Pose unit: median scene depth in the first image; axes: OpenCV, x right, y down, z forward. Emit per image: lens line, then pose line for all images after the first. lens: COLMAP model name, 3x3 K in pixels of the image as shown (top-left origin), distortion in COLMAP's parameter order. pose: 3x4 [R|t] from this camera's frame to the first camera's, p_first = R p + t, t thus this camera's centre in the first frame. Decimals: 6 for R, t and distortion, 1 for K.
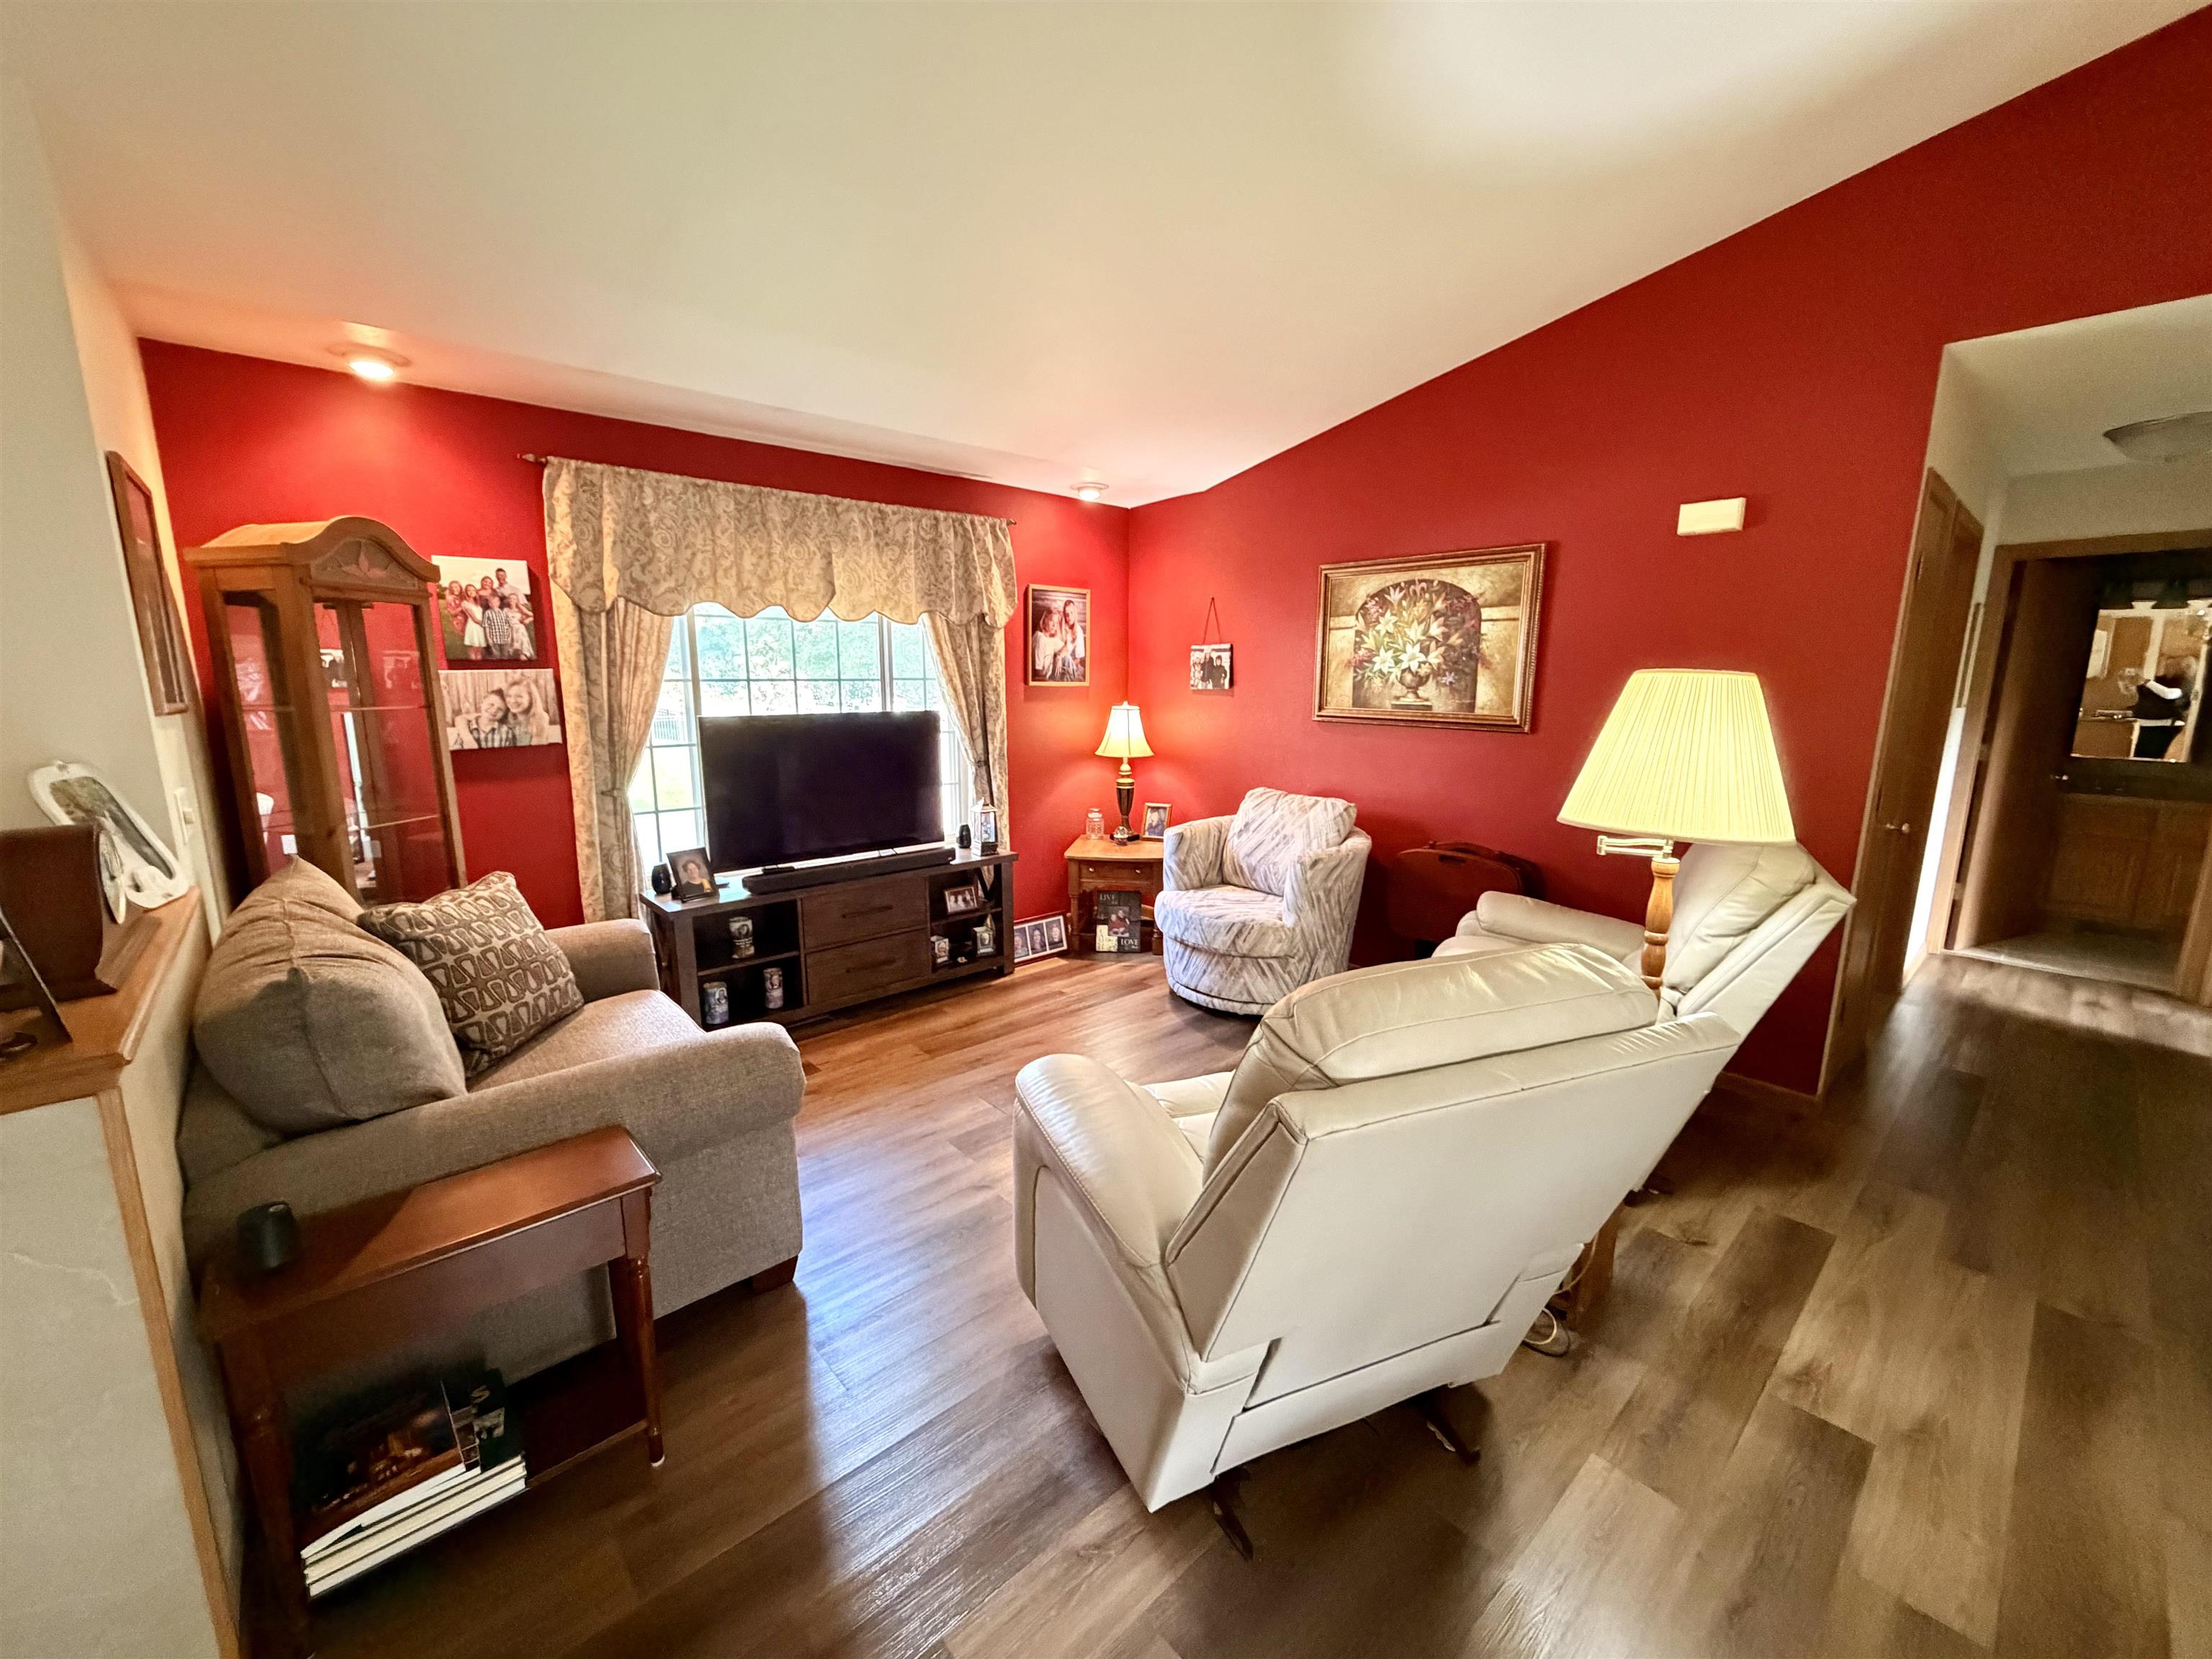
lens RADIAL K [[882.1, 0, 1092.8], [0, 882.1, 835.2], [0, 0, 1]] dist [0.000020, -0.000682]
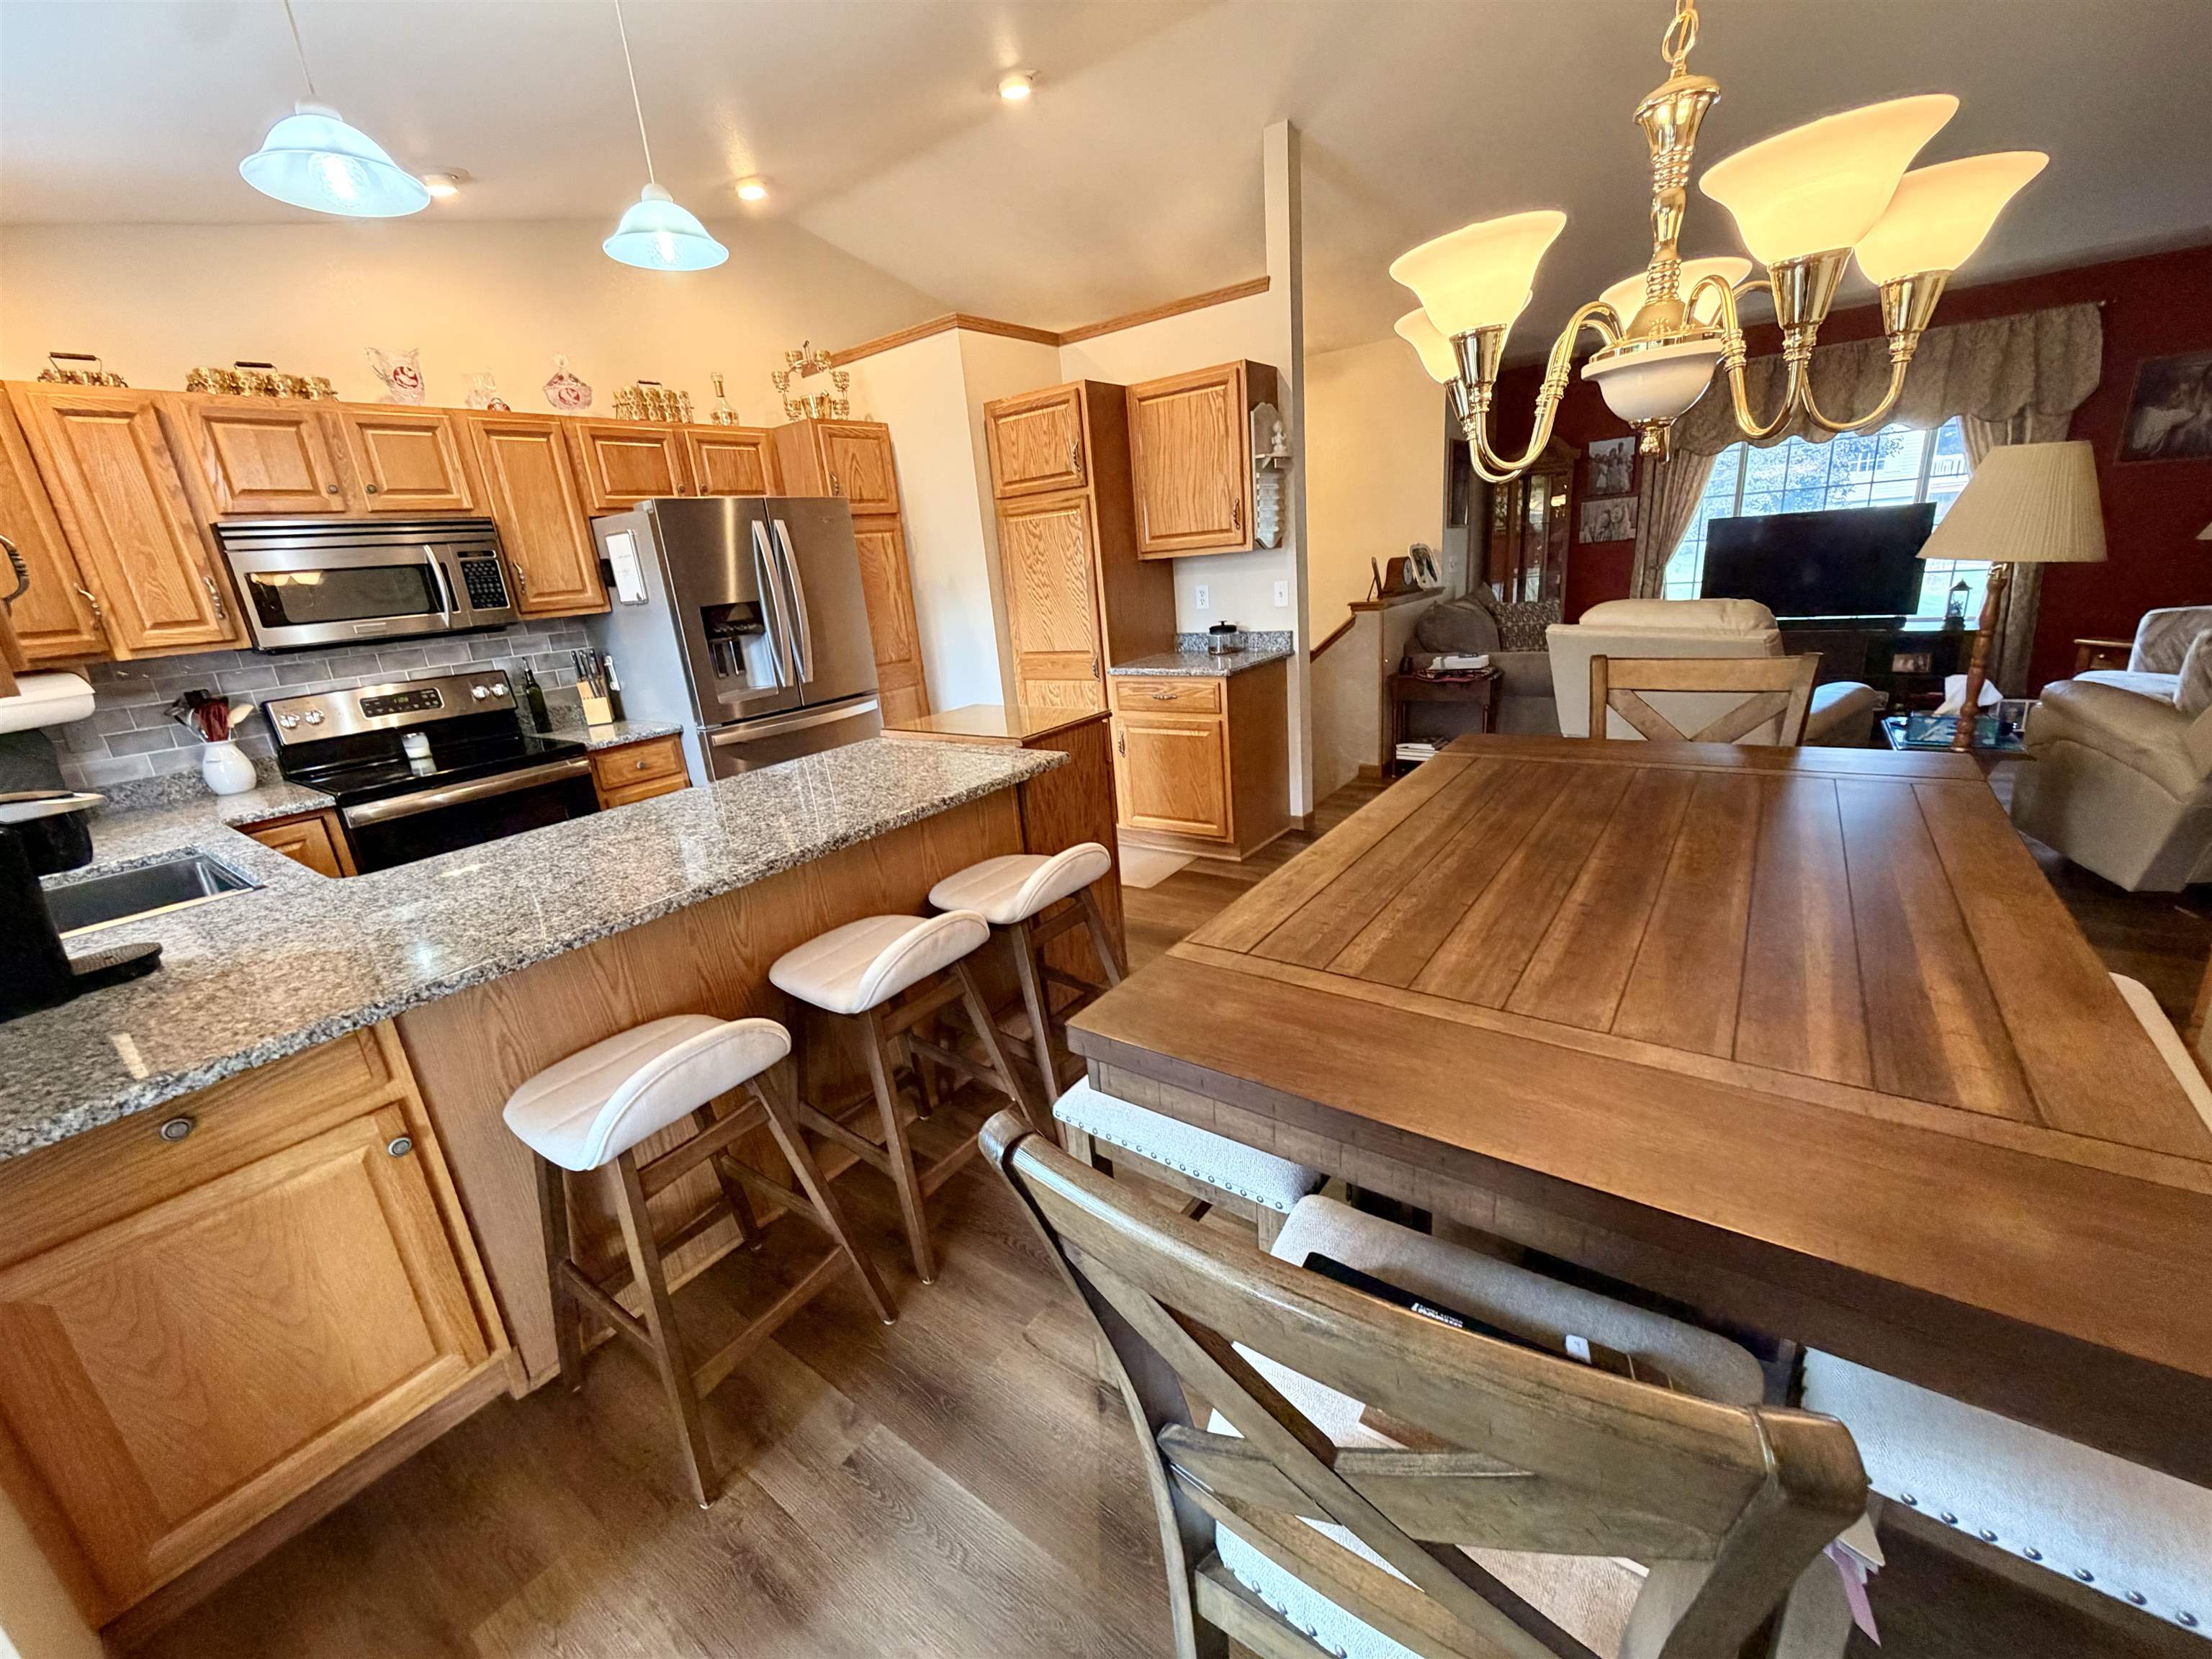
lens RADIAL K [[882.1, 0, 1112.2], [0, 882.1, 824.5], [0, 0, 1]] dist [0.000020, -0.000682]
pose [[0.212643, 0.264862, -0.940548, 0.983723], [-0.097085, 0.963526, 0.249383, 0.110013], [0.972295, 0.038284, 0.230601, -0.424011]]
